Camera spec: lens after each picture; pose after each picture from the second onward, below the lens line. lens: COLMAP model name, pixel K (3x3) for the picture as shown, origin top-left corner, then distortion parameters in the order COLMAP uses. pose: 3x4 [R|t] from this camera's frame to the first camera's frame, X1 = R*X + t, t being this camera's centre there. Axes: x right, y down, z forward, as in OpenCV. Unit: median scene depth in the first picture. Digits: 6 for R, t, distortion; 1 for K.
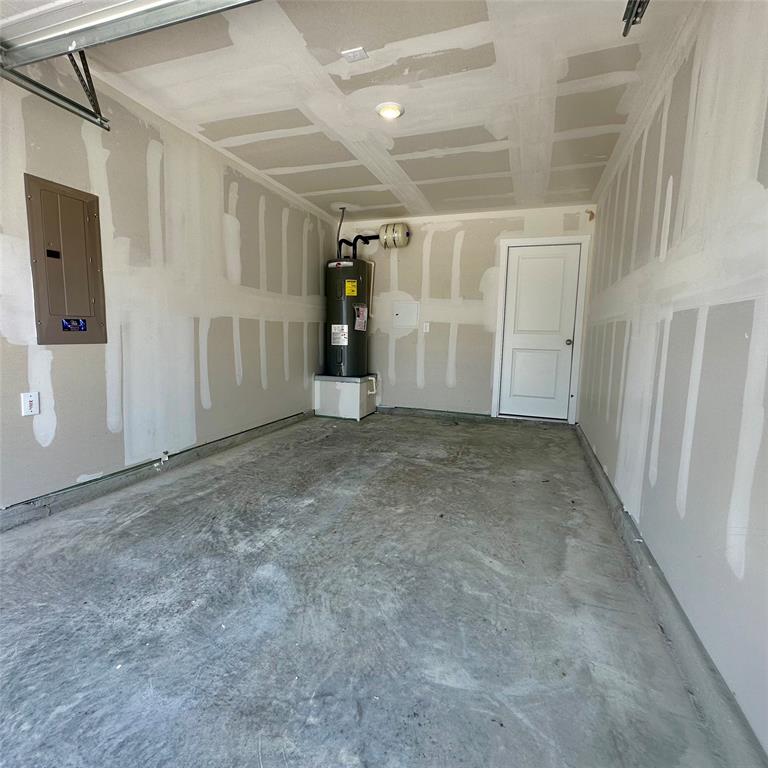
lens RADIAL K [[410.2, 0, 384.1], [0, 410.2, 386.6], [0, 0, 1]] dist [-0.001188, -0.001484]
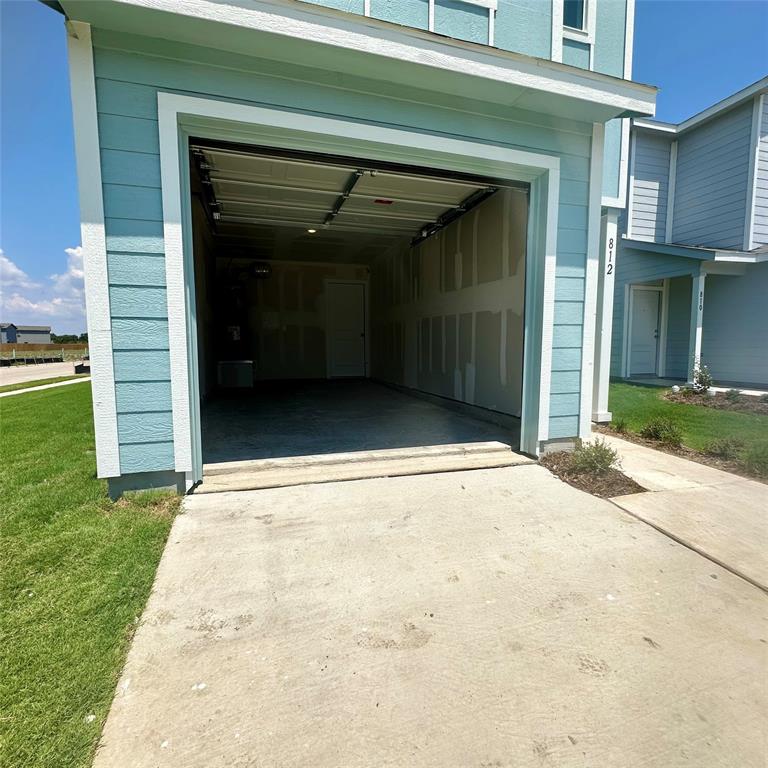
lens RADIAL K [[410.2, 0, 383.7], [0, 410.2, 383.6], [0, 0, 1]] dist [-0.001188, -0.001484]
pose [[0.805360, -0.085062, 0.586652, -0.573311], [0.100611, 0.994907, 0.006138, 0.107731], [-0.584186, 0.054081, 0.809816, -0.553910]]
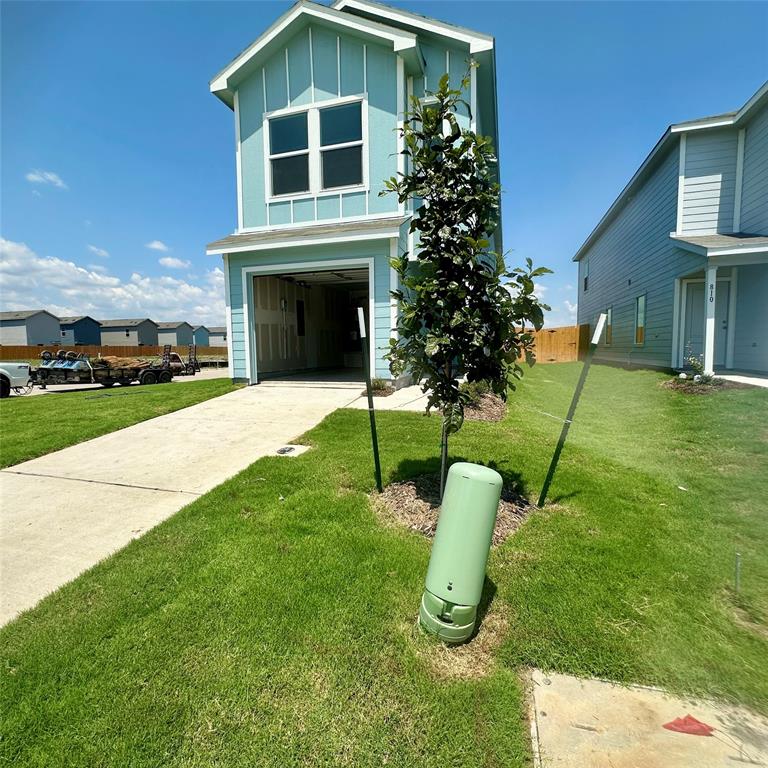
lens RADIAL K [[410.2, 0, 382.6], [0, 410.2, 383.0], [0, 0, 1]] dist [-0.001188, -0.001484]
pose [[0.998030, -0.045118, 0.043590, 1.136738], [0.047054, 0.997902, -0.044465, 0.735984], [-0.041492, 0.046428, 0.998060, -3.972843]]
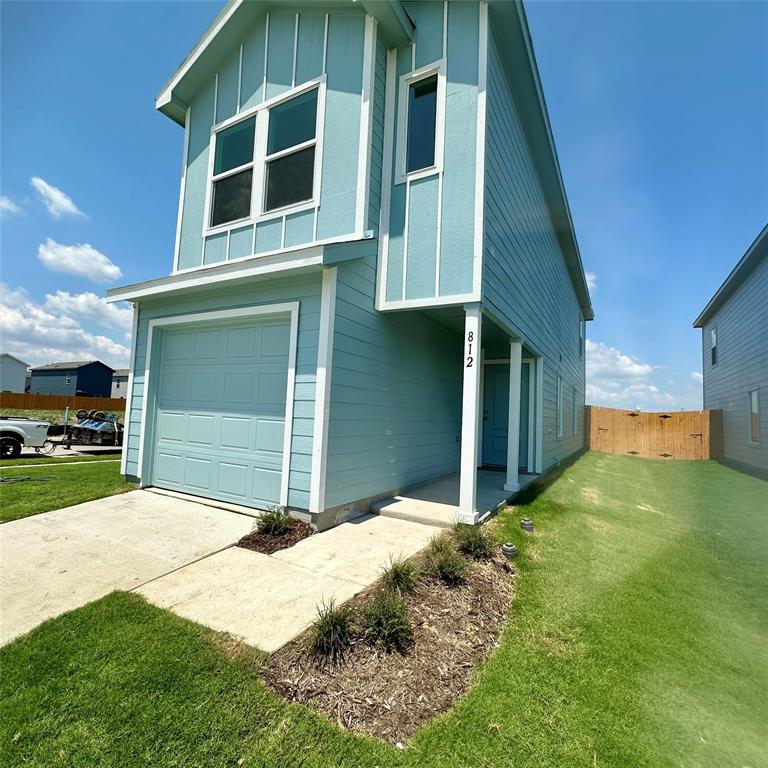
lens RADIAL K [[410.2, 0, 383.2], [0, 410.2, 384.2], [0, 0, 1]] dist [-0.001188, -0.001484]
pose [[0.983692, 0.000106, -0.179863, 2.340926], [-0.036939, 0.978803, -0.201447, 0.223193], [0.176029, 0.204805, 0.962844, -1.955574]]
